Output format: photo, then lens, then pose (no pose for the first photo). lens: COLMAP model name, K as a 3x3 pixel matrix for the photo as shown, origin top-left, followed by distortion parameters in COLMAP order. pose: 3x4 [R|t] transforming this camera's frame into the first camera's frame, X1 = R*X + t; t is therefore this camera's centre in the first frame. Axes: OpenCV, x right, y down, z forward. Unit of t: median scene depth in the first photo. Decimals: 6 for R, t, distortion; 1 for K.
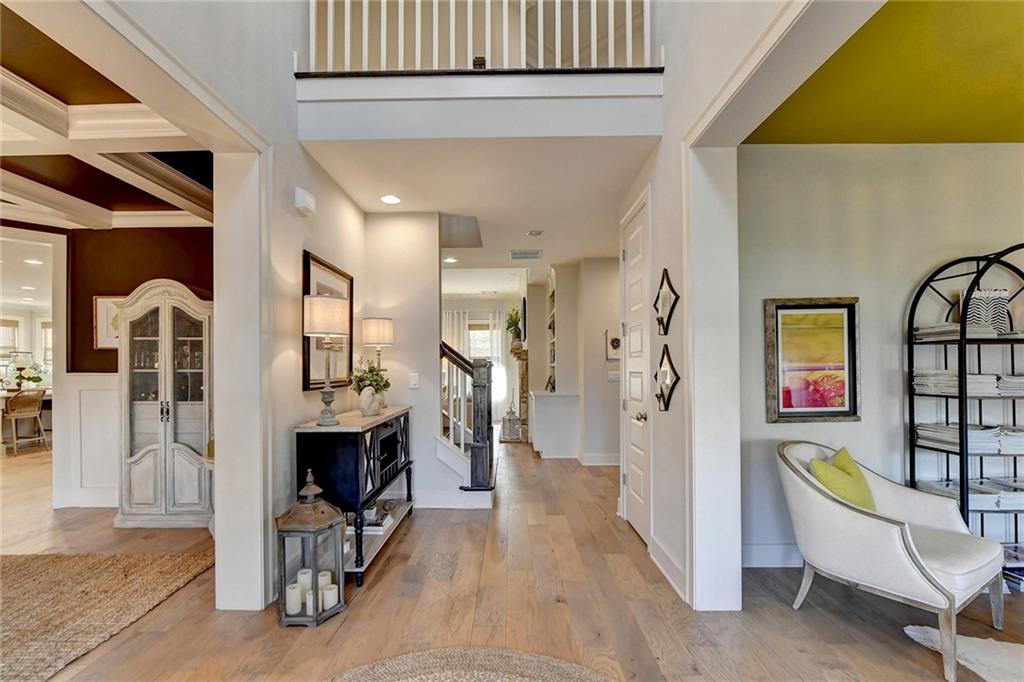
lens RADIAL K [[441.8, 0, 511.5], [0, 441.8, 366.4], [0, 0, 1]] dist [-0.002271, -0.000303]
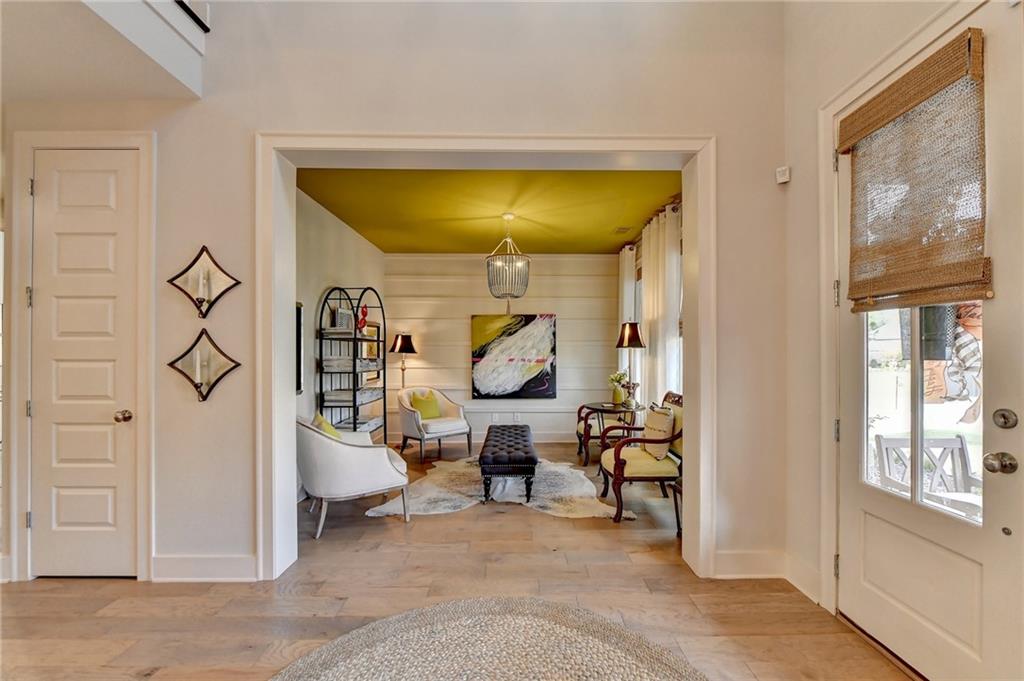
lens RADIAL K [[411.6, 0, 531.4], [0, 411.6, 349.2], [0, 0, 1]] dist [-0.008347, -0.000360]
pose [[-0.035302, 0.016723, 0.999237, -0.506001], [-0.006837, 0.999833, -0.016974, 0.002447], [-0.999353, -0.007431, -0.035182, 0.340438]]
